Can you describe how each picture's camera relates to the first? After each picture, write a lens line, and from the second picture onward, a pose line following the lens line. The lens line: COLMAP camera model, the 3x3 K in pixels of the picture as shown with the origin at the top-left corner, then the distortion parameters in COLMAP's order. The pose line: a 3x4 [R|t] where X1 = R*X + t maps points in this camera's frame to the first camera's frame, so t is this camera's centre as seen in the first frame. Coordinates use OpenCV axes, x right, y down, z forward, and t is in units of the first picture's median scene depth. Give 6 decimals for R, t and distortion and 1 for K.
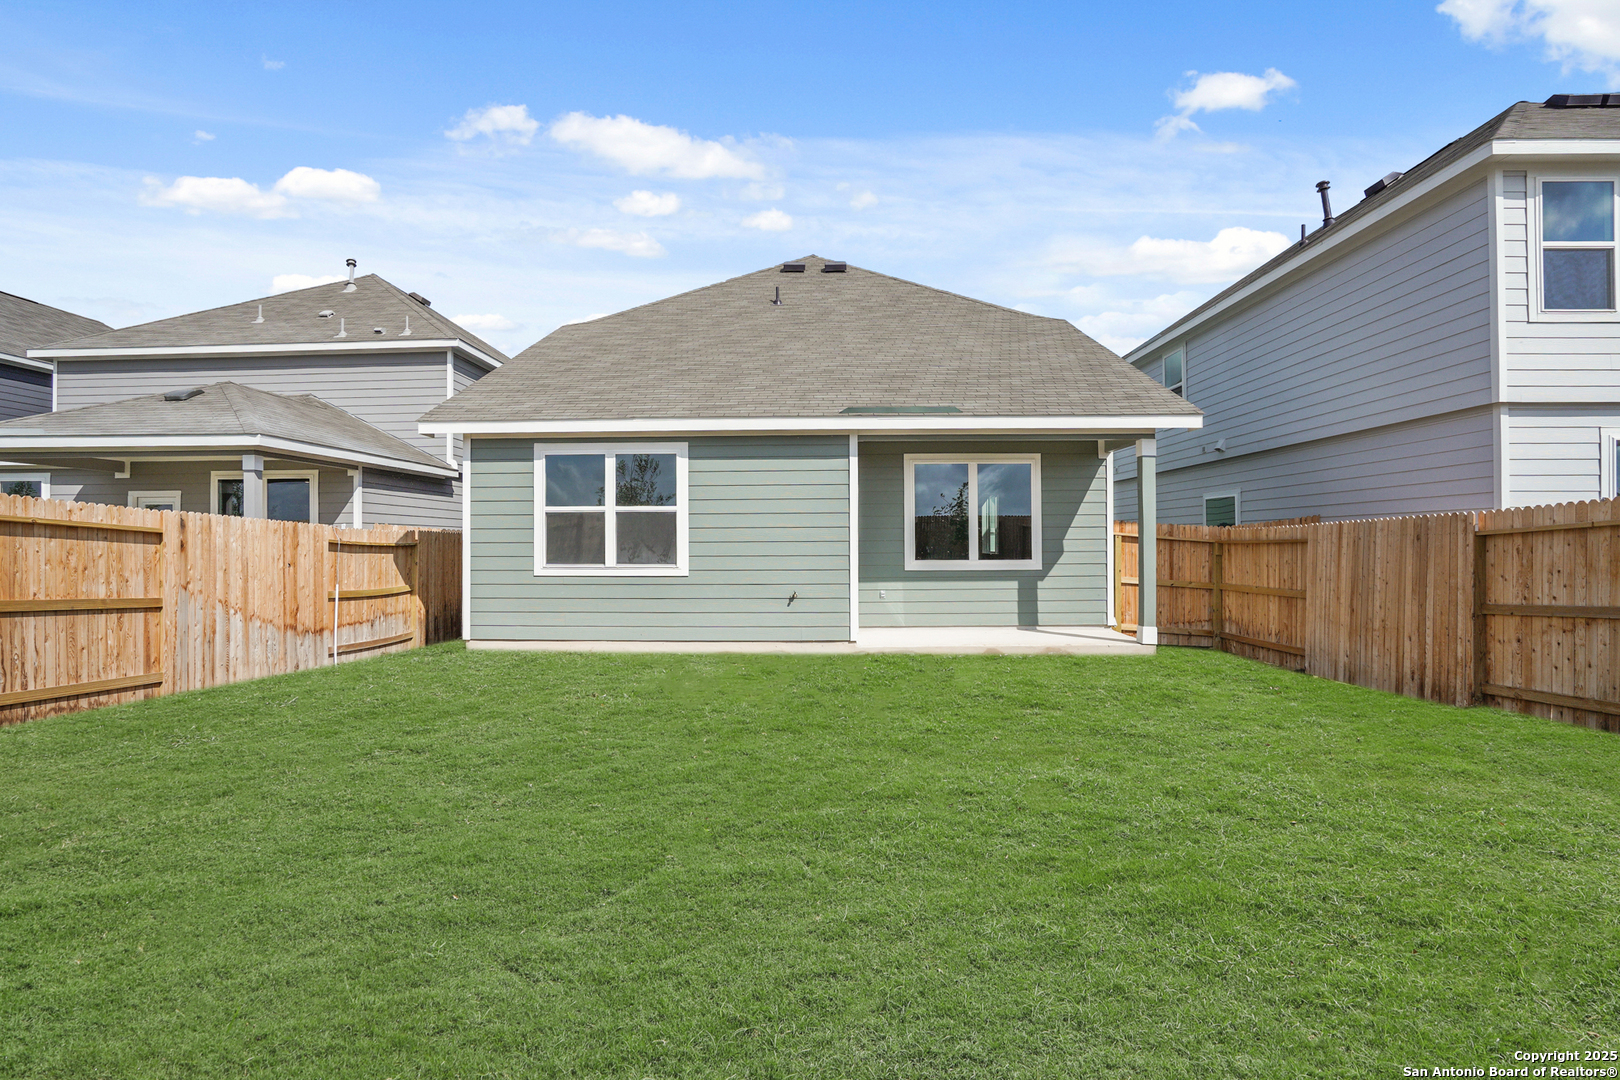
lens RADIAL K [[745.7, 0, 806.8], [0, 745.7, 543.2], [0, 0, 1]] dist [-0.006532, -0.000300]
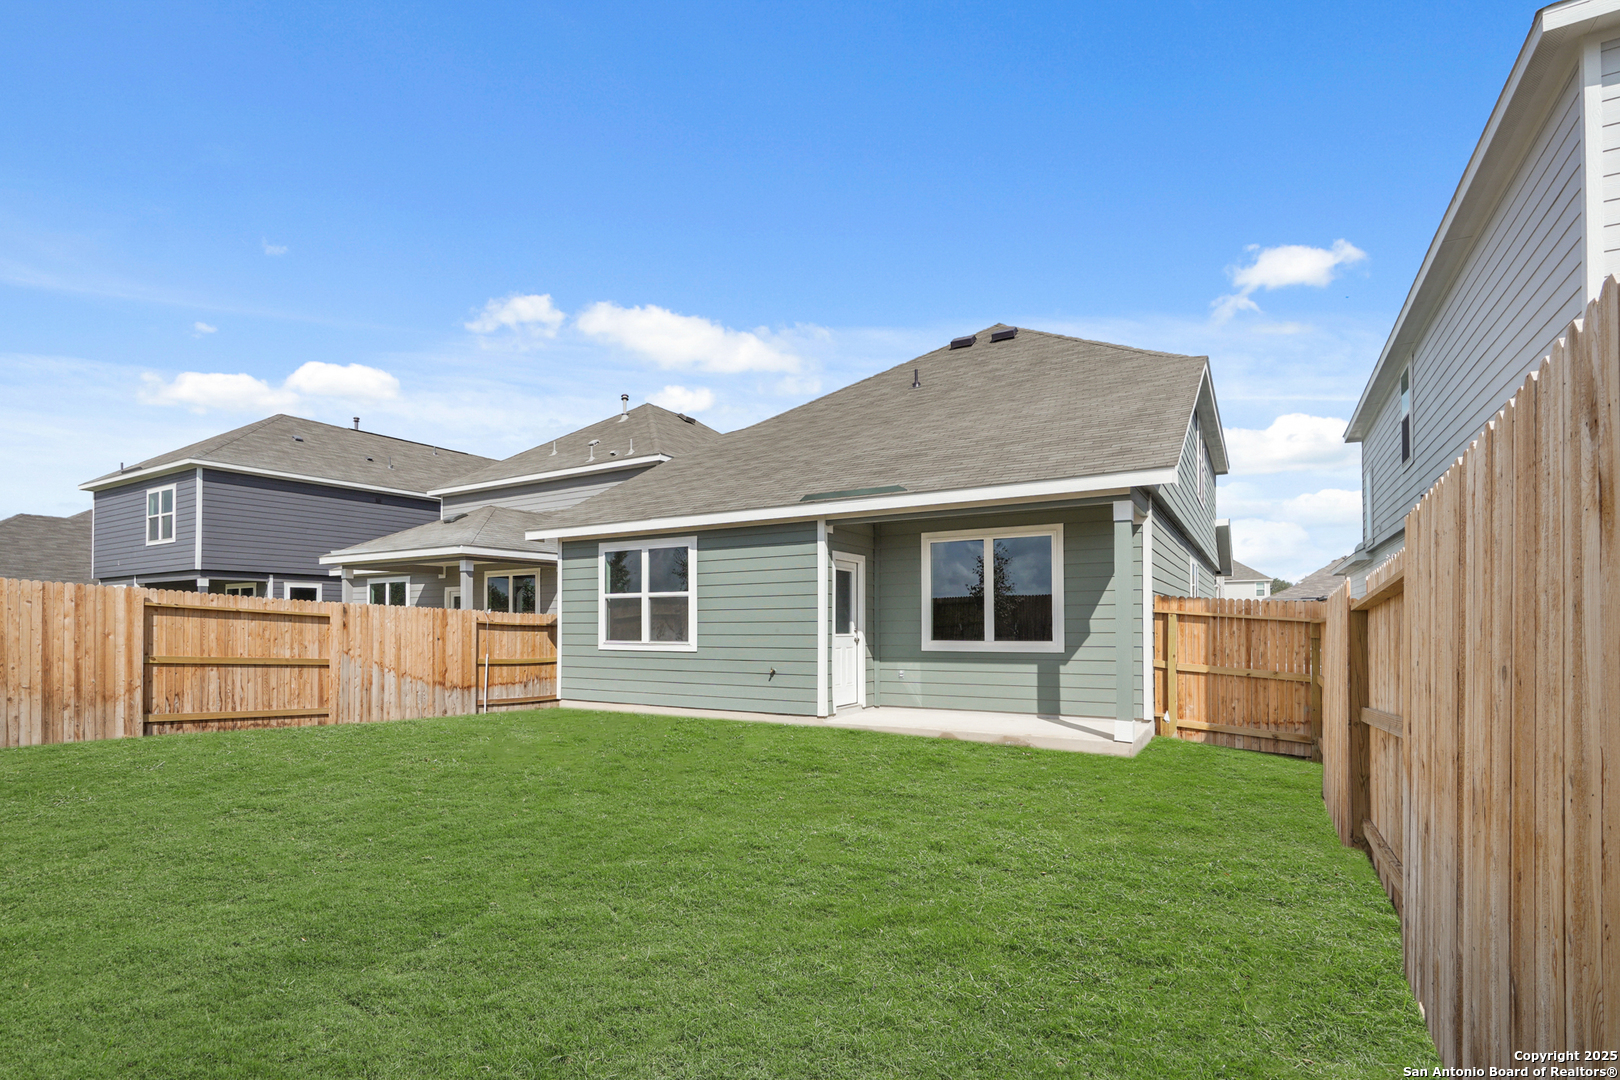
lens RADIAL K [[745.7, 0, 786.6], [0, 745.7, 621.9], [0, 0, 1]] dist [-0.006532, -0.000300]
pose [[0.887679, -0.001427, -0.460460, 0.489026], [0.000596, 0.999998, -0.001949, -0.000218], [0.460462, 0.001456, 0.887678, 0.045222]]
